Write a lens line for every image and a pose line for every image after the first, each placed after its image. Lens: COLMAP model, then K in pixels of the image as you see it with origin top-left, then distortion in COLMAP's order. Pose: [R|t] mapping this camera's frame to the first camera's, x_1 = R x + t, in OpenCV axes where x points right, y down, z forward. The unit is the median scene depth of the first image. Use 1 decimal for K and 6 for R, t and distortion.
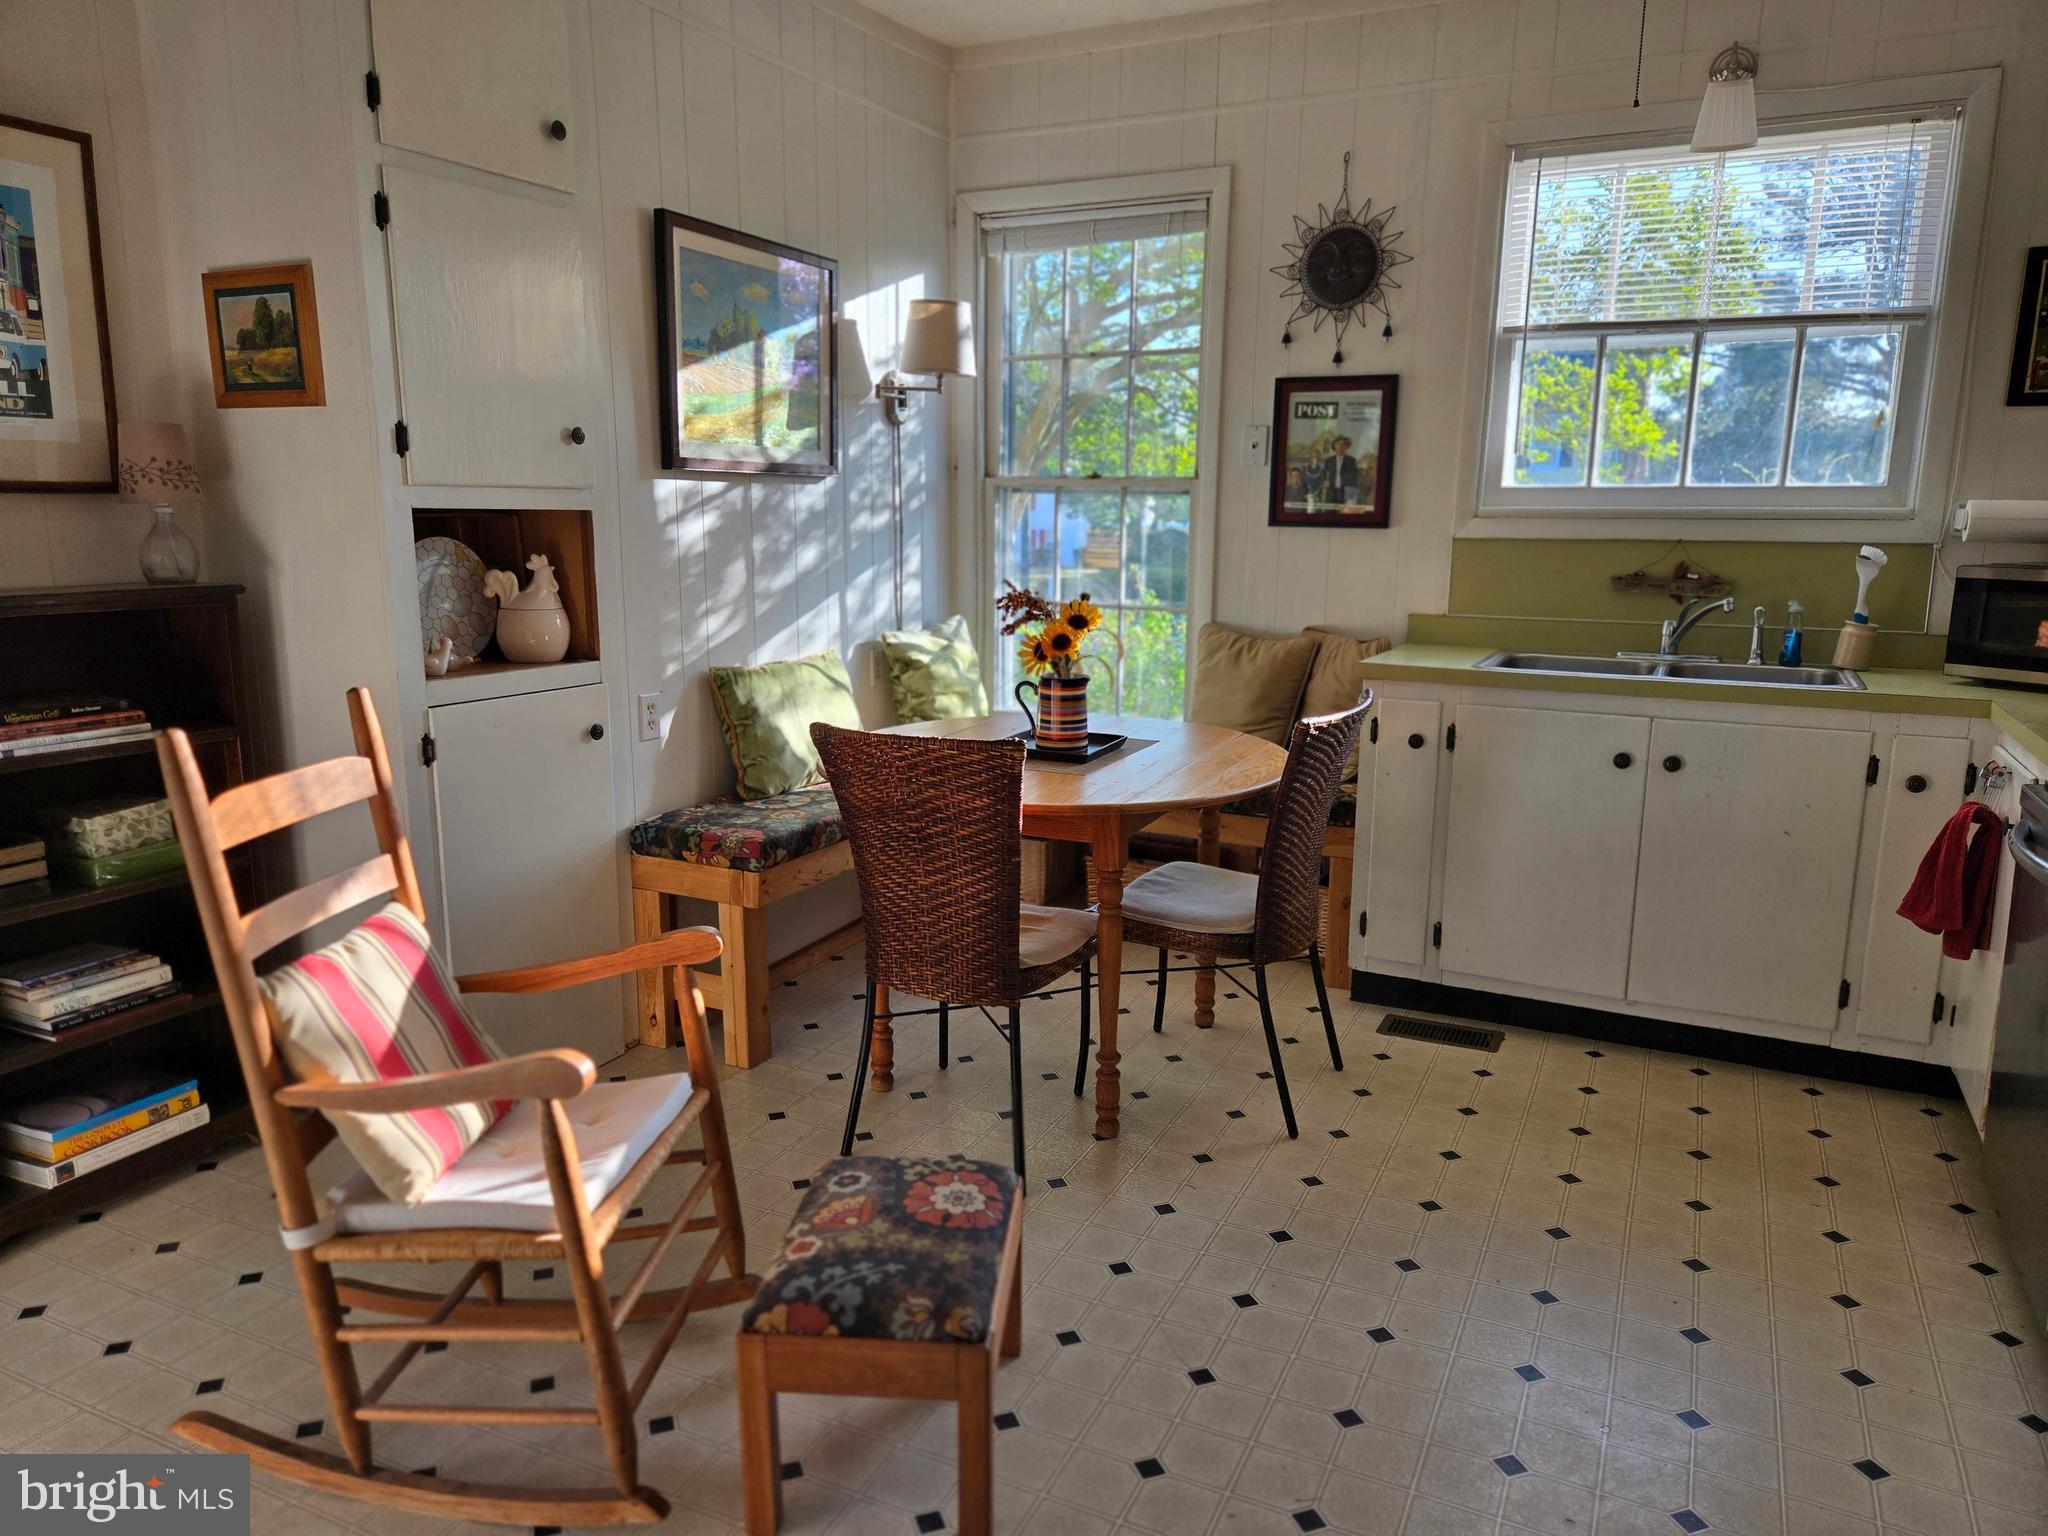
lens RADIAL K [[1384.3, 0, 1024.0], [0, 1384.3, 768.0], [0, 0, 1]] dist [0.073991, -0.077028]
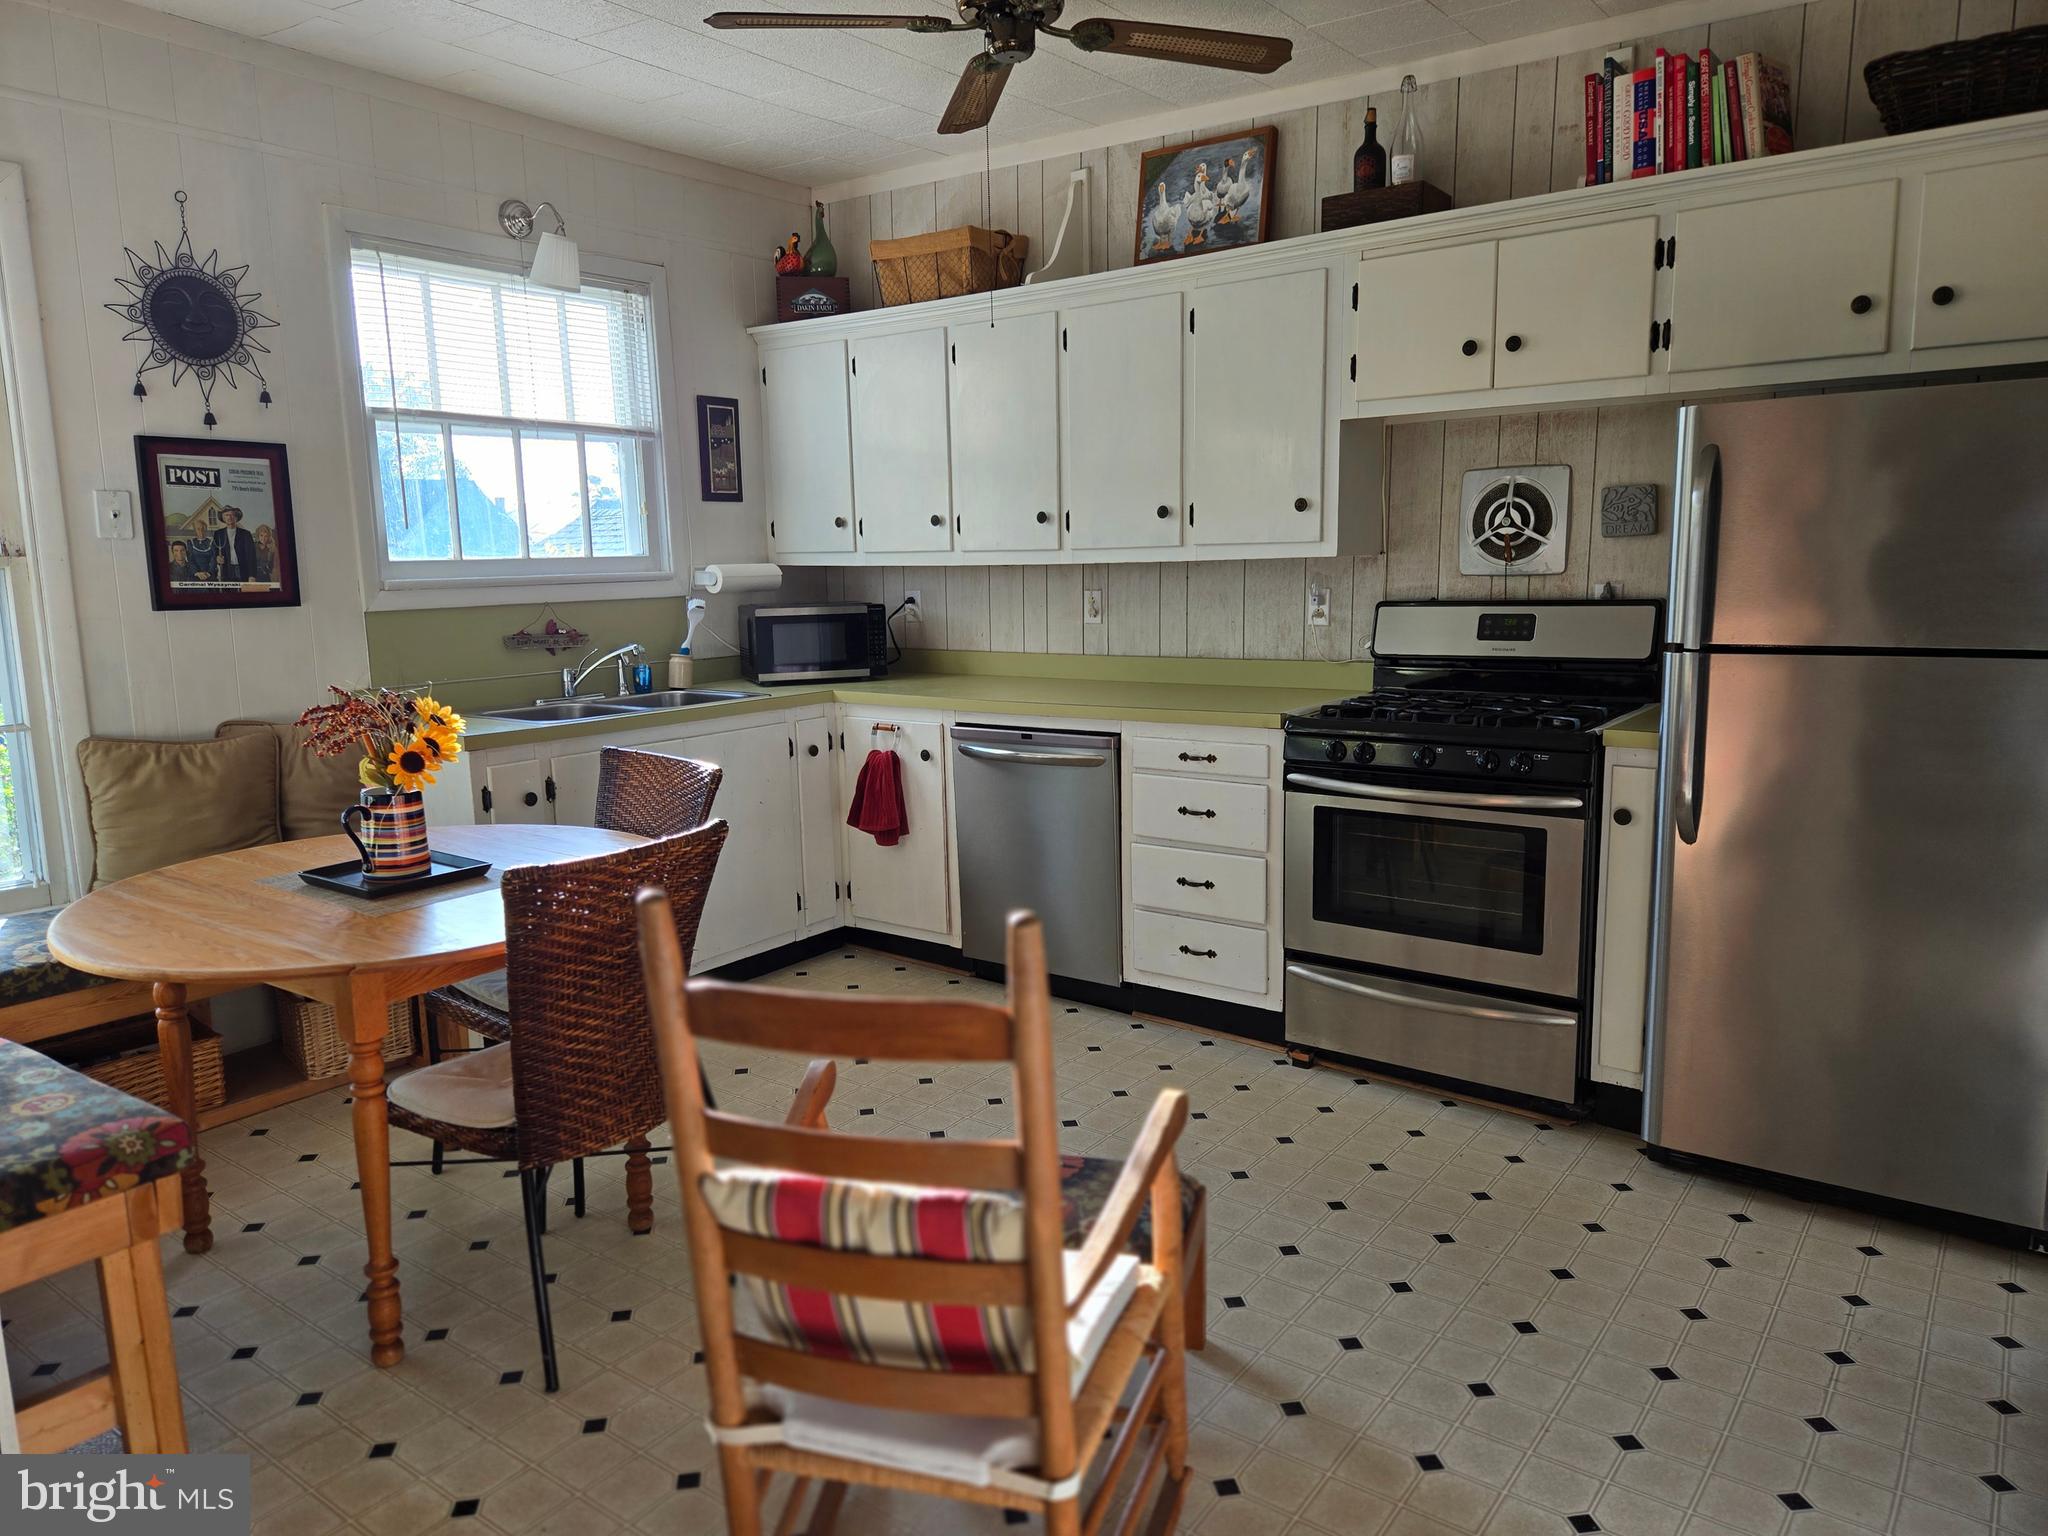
lens RADIAL K [[1384.3, 0, 1024.0], [0, 1384.3, 768.0], [0, 0, 1]] dist [0.073991, -0.077028]
pose [[0.166558, -0.167890, 0.971633, -0.598702], [0.202950, 0.970136, 0.132842, -0.093883], [-0.964920, 0.175067, 0.195657, 0.369282]]
